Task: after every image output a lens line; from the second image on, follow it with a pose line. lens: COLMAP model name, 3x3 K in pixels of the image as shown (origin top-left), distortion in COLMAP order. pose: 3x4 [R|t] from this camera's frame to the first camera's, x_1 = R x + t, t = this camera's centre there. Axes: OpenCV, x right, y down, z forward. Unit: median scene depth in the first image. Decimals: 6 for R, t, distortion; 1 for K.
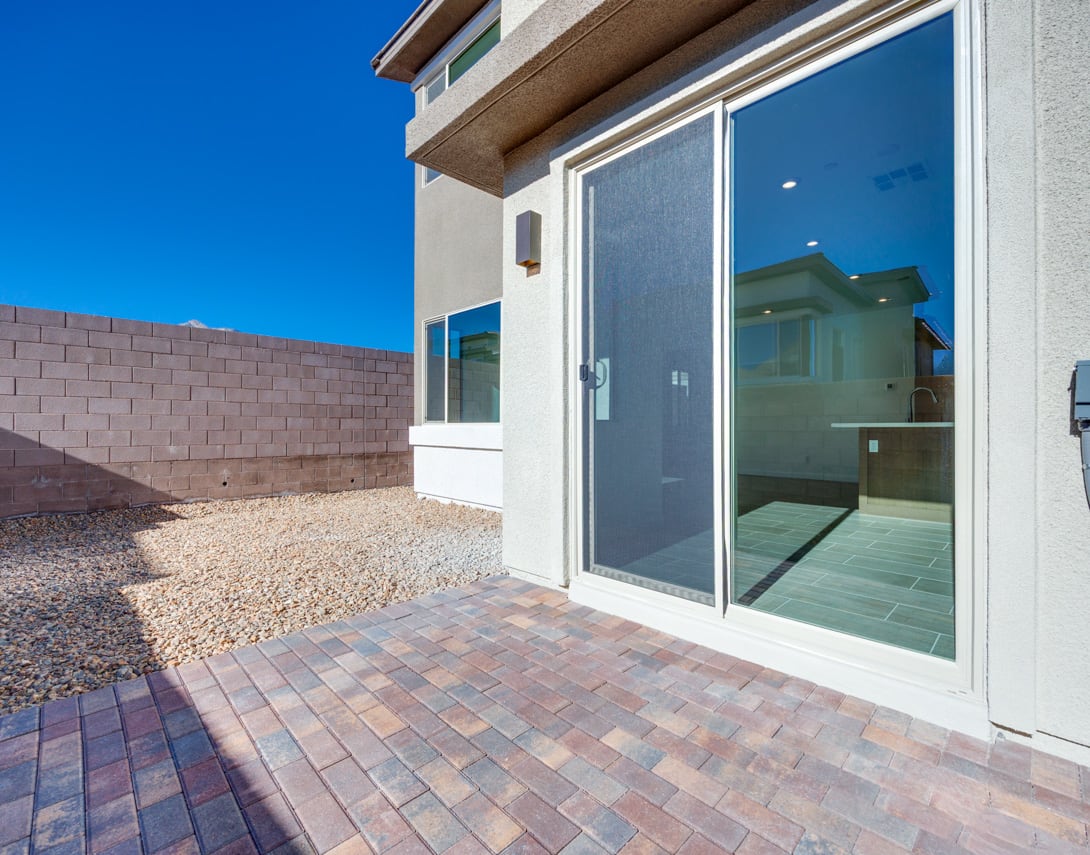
lens RADIAL K [[479.1, 0, 546.1], [0, 479.1, 431.4], [0, 0, 1]] dist [-0.000819, -0.000063]
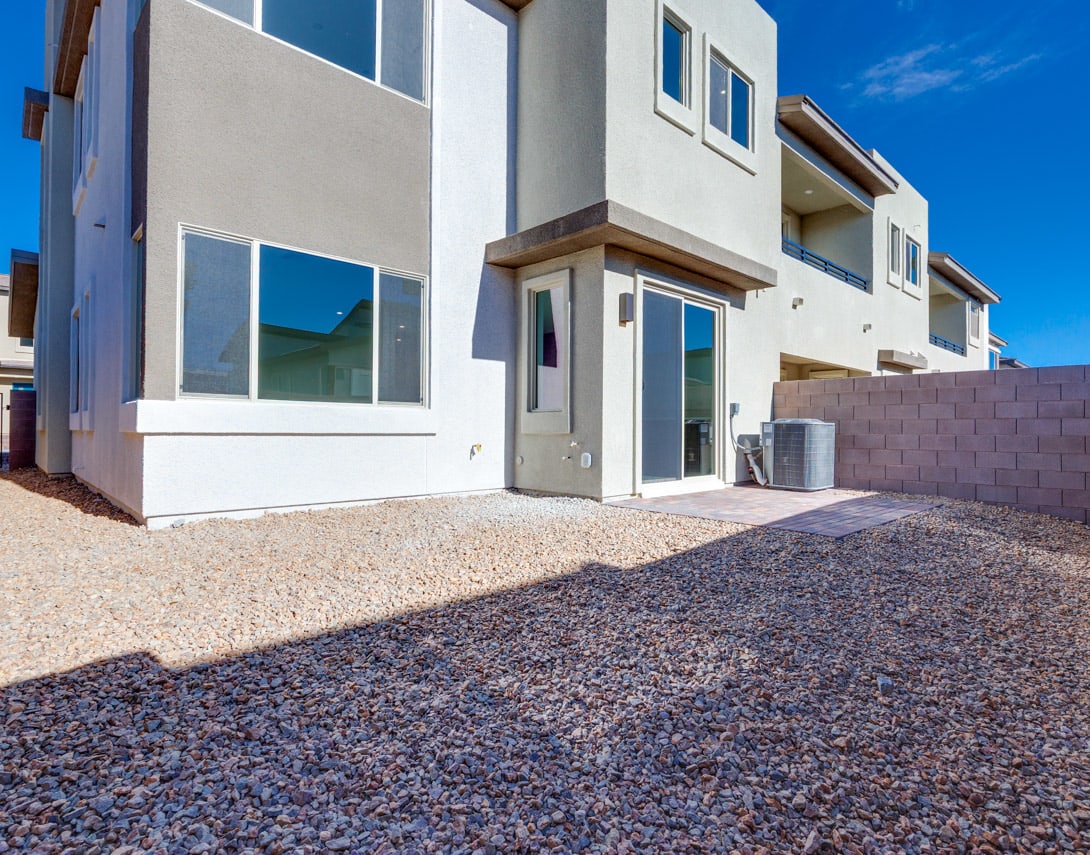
lens RADIAL K [[588.3, 0, 543.9], [0, 588.3, 426.5], [0, 0, 1]] dist [-0.007708, -0.001288]
pose [[0.043895, 0.007591, 0.999007, -0.992806], [-0.000308, 0.999971, -0.007584, 0.026884], [-0.999036, 0.000026, 0.043896, 0.538139]]
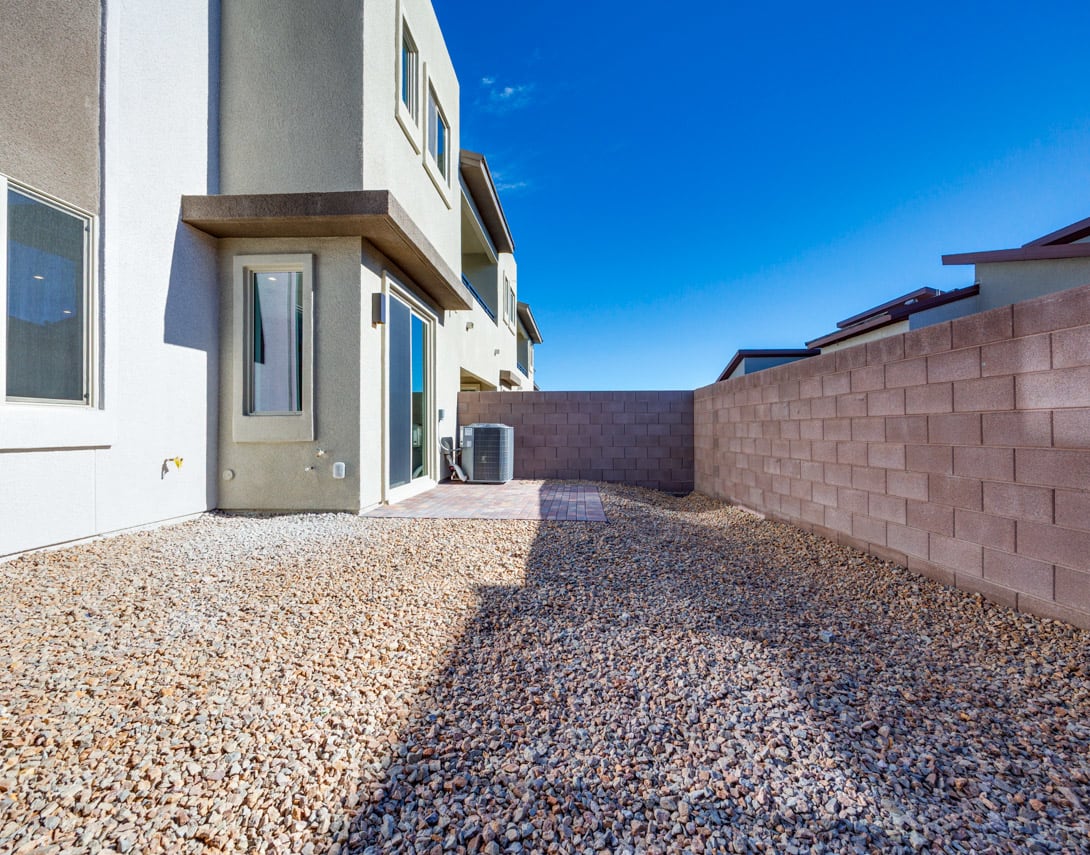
lens RADIAL K [[497.6, 0, 544.8], [0, 497.6, 424.0], [0, 0, 1]] dist [-0.002336, 0.002075]
pose [[-0.657849, 0.012410, 0.753048, -0.784017], [0.008245, 0.999923, -0.009277, 0.015824], [-0.753105, 0.000106, -0.657900, 0.765273]]
